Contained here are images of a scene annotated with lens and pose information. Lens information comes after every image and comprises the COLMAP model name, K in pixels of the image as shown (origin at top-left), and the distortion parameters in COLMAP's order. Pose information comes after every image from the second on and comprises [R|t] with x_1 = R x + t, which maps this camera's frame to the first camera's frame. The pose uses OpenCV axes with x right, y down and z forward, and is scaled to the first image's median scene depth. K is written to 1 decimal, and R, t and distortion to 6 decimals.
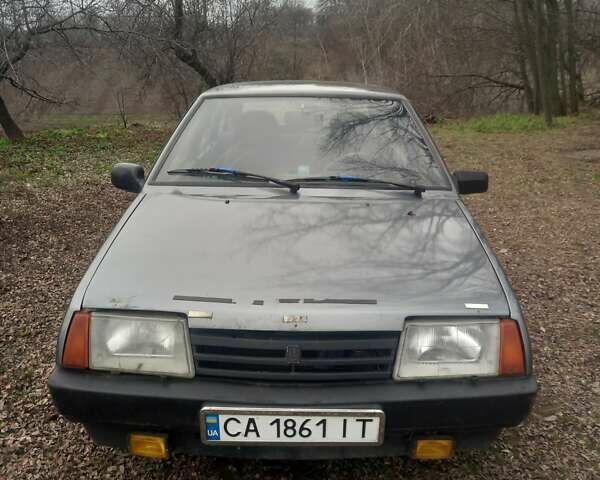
lens RADIAL K [[603.6, 0, 300.0], [0, 603.6, 240.0], [0, 0, 1]] dist [0.044659, -0.029789]
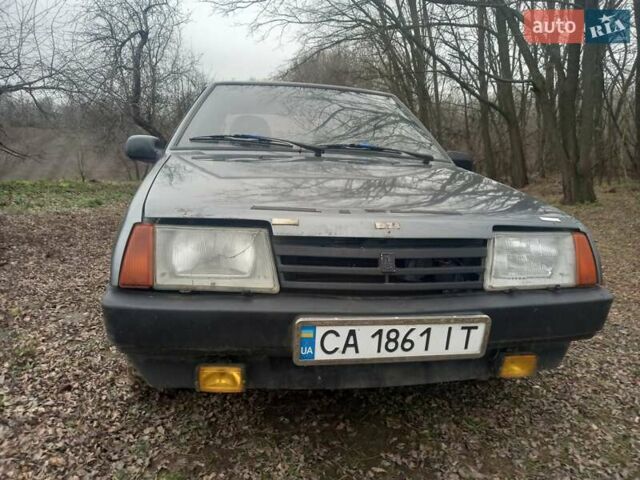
lens RADIAL K [[486.0, 0, 320.0], [0, 486.0, 240.0], [0, 0, 1]] dist [0.024769, -0.010300]
pose [[0.981374, -0.004241, 0.192060, -0.251722], [0.024475, 0.994370, -0.103101, 0.224716], [-0.190542, 0.105881, 0.975952, 0.283617]]
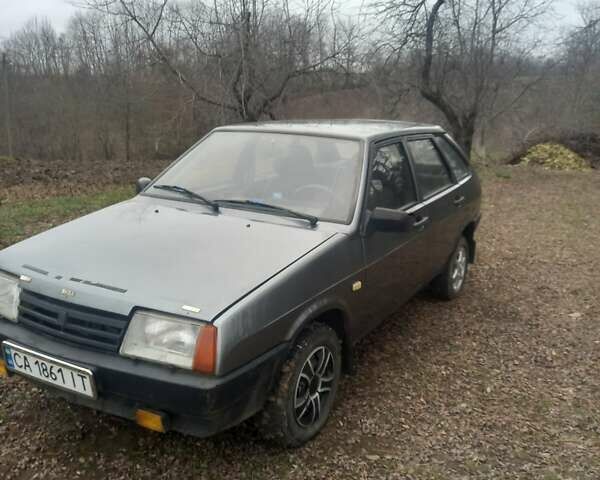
lens RADIAL K [[603.6, 0, 300.0], [0, 603.6, 240.0], [0, 0, 1]] dist [0.044659, -0.029789]
pose [[0.865369, 0.119337, -0.486718, 1.067230], [-0.146561, 0.989036, -0.018082, -0.035688], [0.479224, 0.086981, 0.873372, 0.054423]]
